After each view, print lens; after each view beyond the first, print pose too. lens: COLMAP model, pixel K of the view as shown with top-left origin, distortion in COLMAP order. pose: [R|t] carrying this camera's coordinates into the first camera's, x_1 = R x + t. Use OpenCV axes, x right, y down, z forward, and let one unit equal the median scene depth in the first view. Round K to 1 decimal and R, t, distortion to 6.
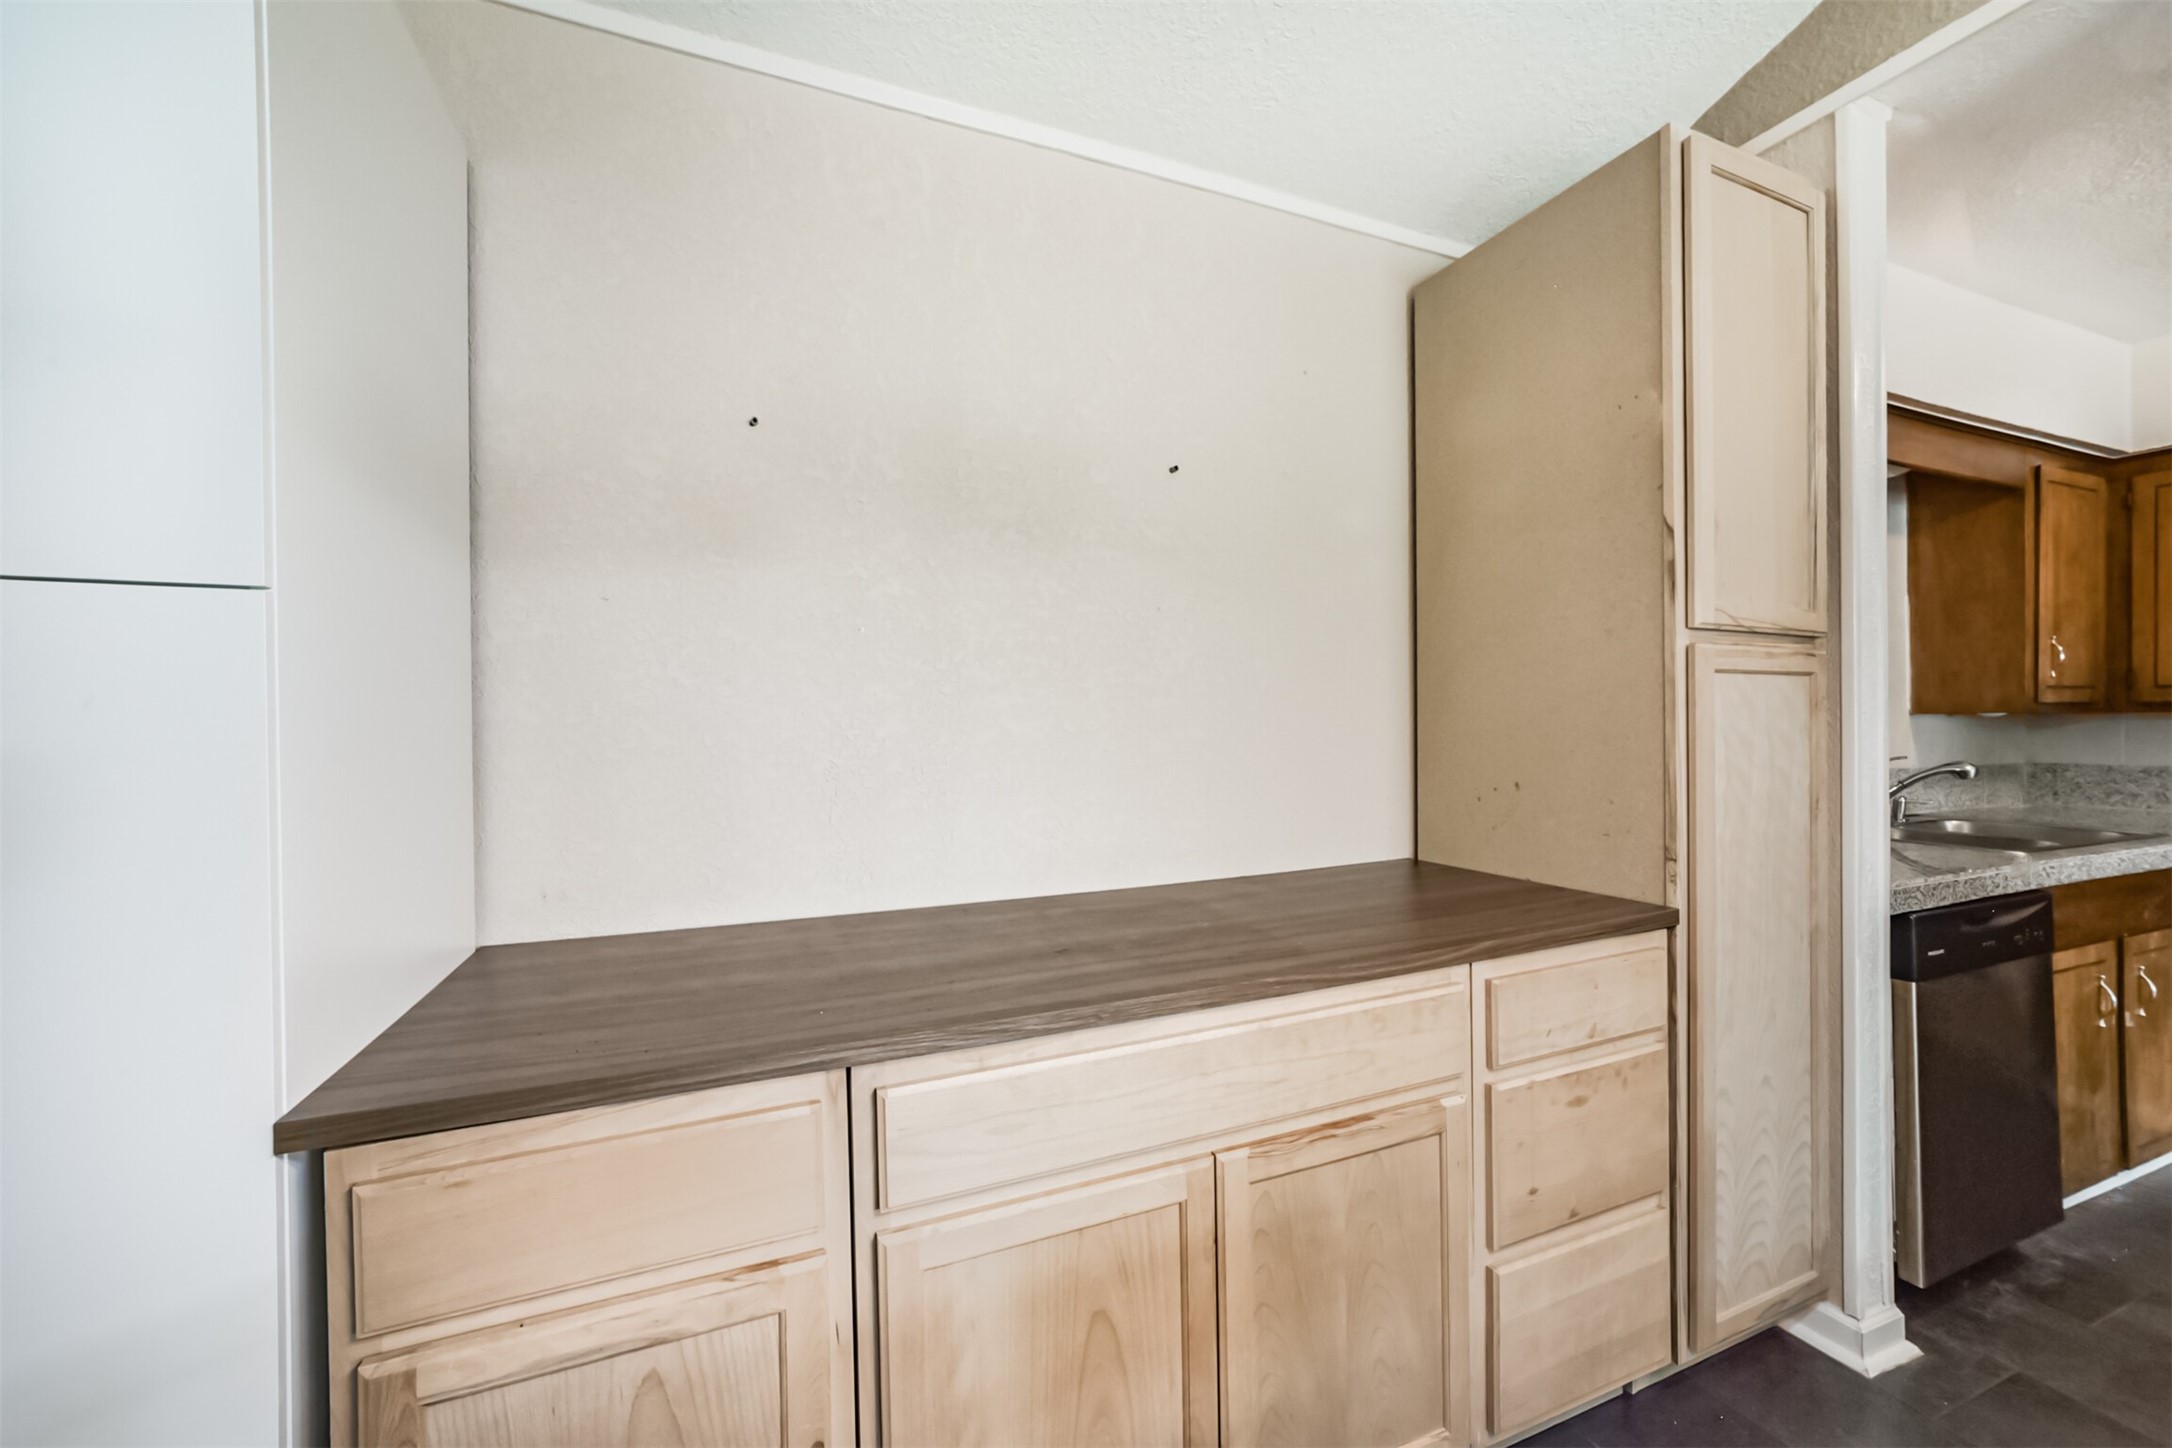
lens RADIAL K [[849.2, 0, 1096.0], [0, 849.2, 731.8], [0, 0, 1]] dist [-0.016038, 0.008989]
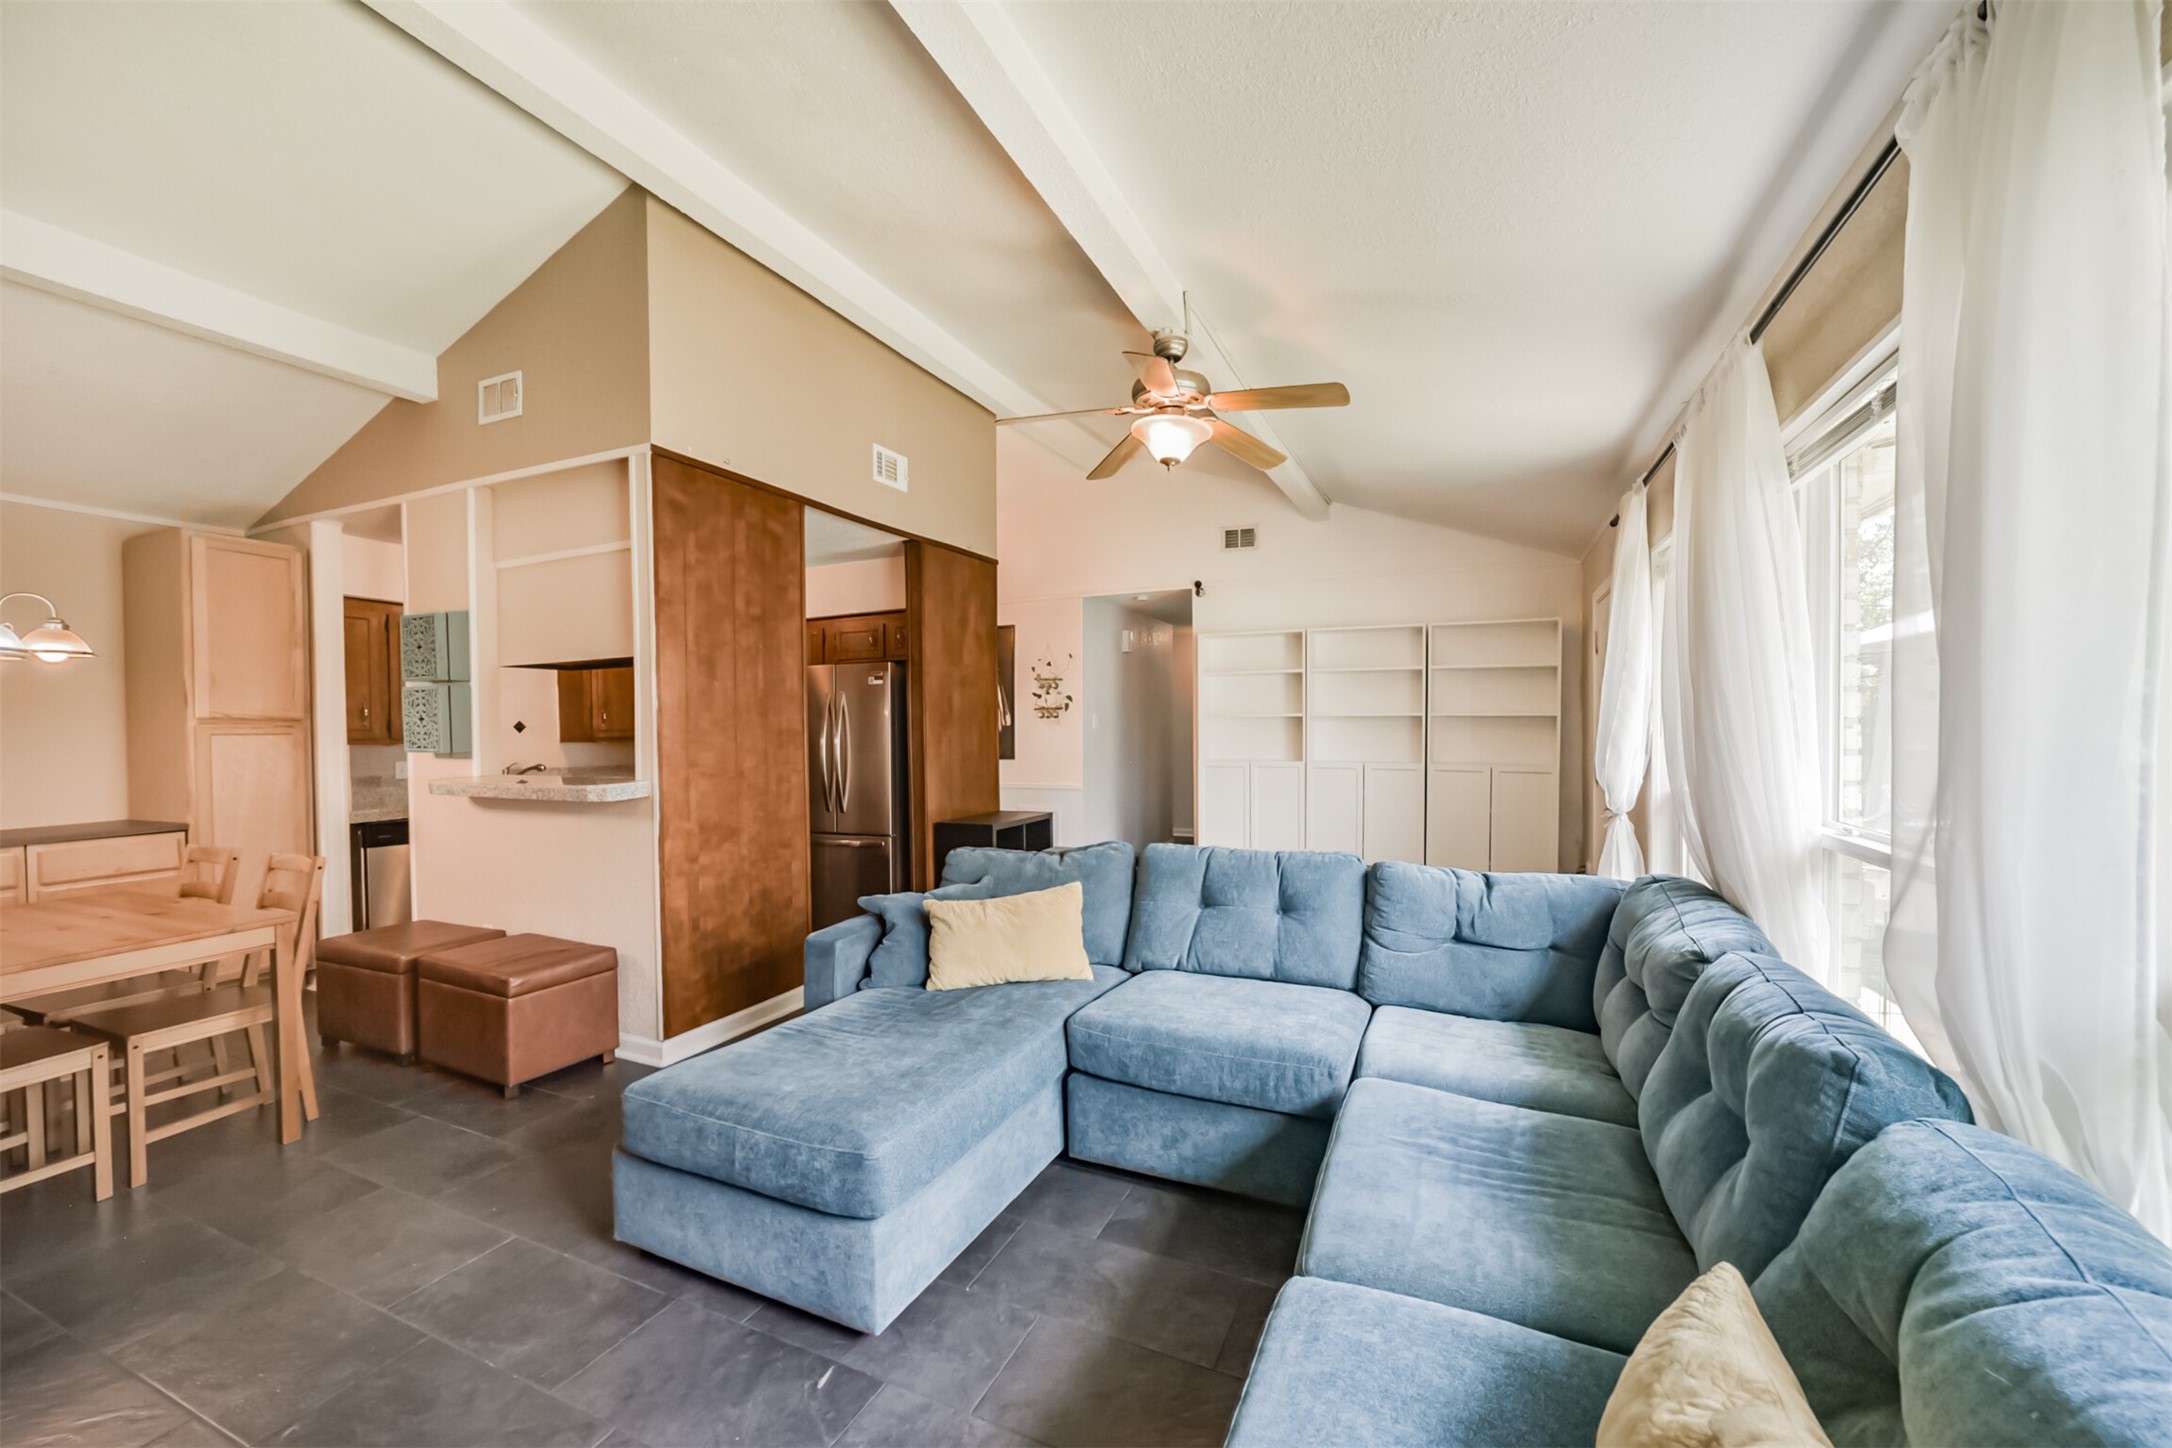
lens RADIAL K [[841.8, 0, 1081.8], [0, 841.8, 731.9], [0, 0, 1]] dist [-0.011025, 0.009436]
pose [[0.742664, 0.002010, 0.669661, 0.907269], [0.006795, 0.999921, -0.010537, -0.027785], [-0.669630, 0.012376, 0.742592, -2.540241]]
